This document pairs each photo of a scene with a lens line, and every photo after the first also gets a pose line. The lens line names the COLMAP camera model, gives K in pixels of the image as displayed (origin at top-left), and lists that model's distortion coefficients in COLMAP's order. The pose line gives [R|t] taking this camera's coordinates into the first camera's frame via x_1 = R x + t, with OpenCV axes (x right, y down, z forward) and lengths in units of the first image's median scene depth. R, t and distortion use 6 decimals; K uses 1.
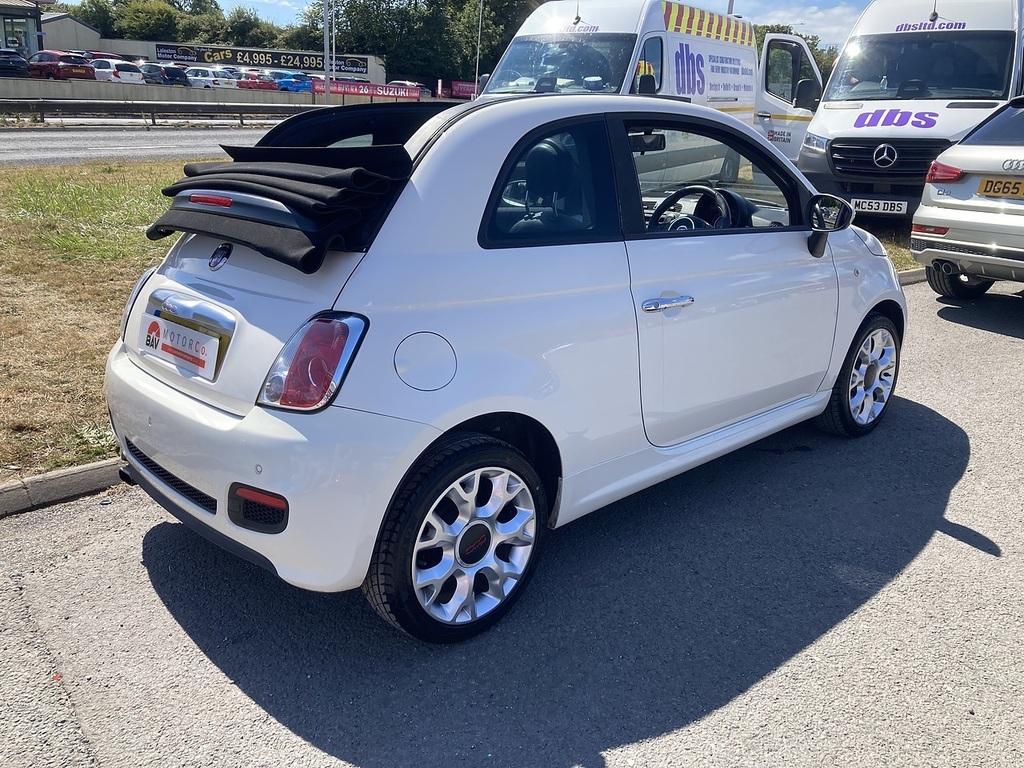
lens RADIAL K [[831.4, 0, 530.3], [0, 831.4, 395.1], [0, 0, 1]] dist [0.018877, -0.009739]
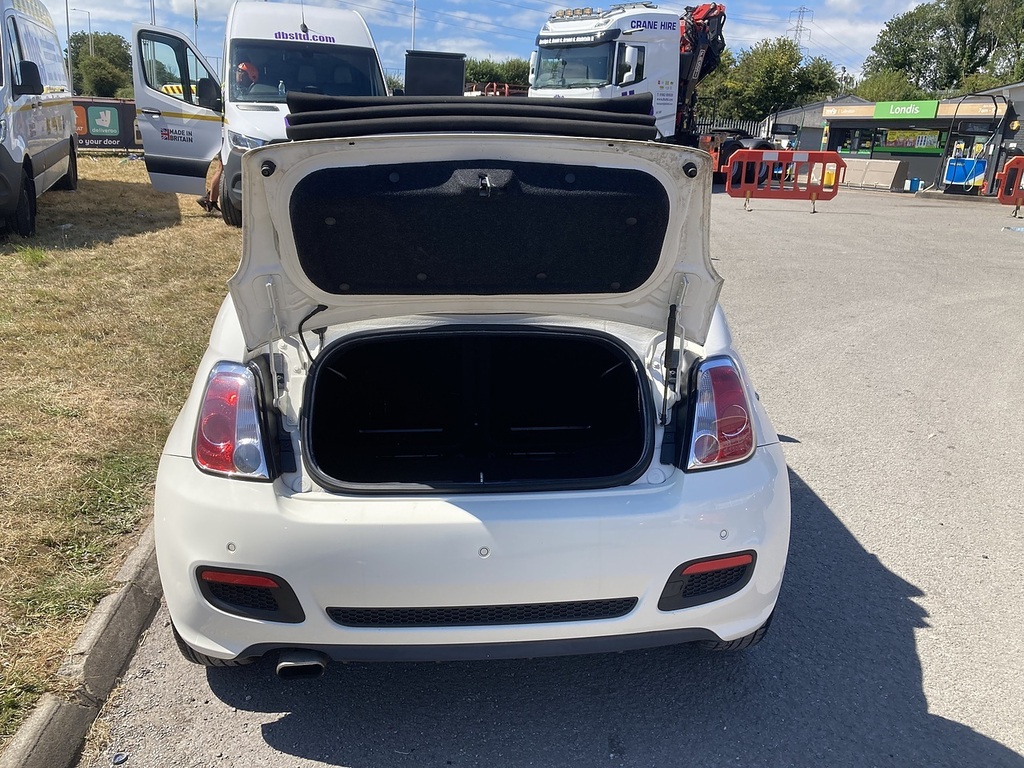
lens RADIAL K [[831.4, 0, 521.8], [0, 831.4, 384.4], [0, 0, 1]] dist [0.018877, -0.009739]
pose [[0.632370, -0.216481, 0.743804, -0.407127], [0.215571, 0.971411, 0.099450, -0.079133], [-0.744068, 0.097453, 0.660958, 0.187894]]
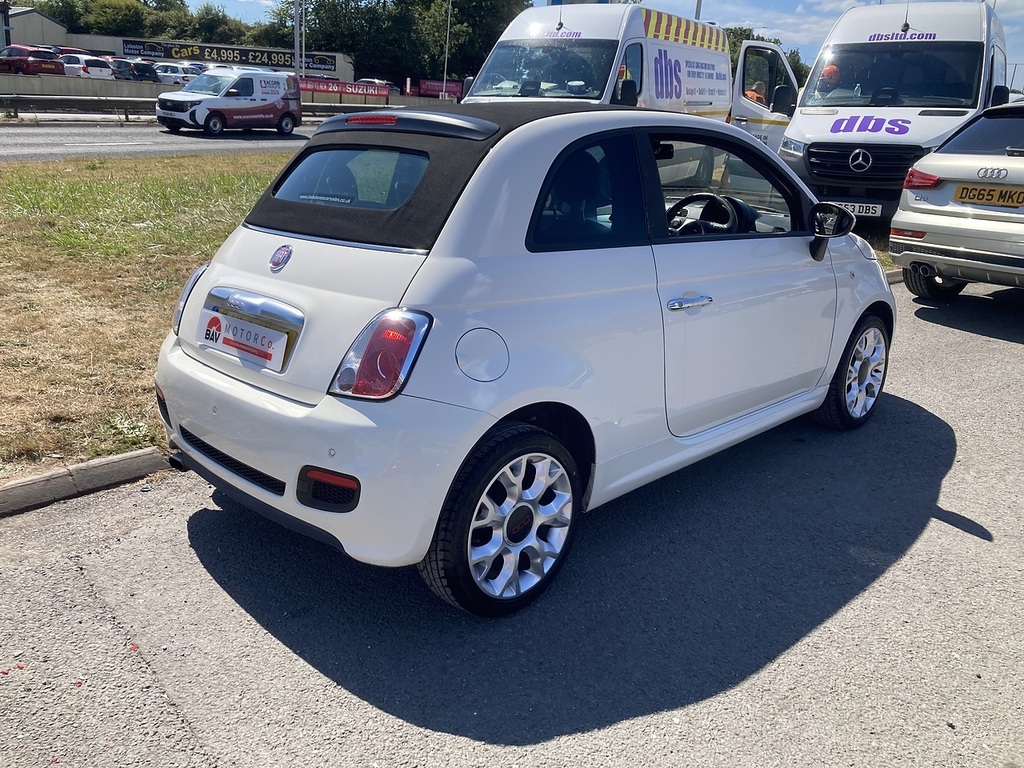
lens RADIAL K [[831.4, 0, 512.5], [0, 831.4, 384.5], [0, 0, 1]] dist [0.018877, -0.009739]
pose [[0.999759, 0.003465, 0.021694, -0.040479], [-0.003246, 0.999943, -0.010149, 0.003292], [-0.021728, 0.010076, 0.999713, -0.032837]]
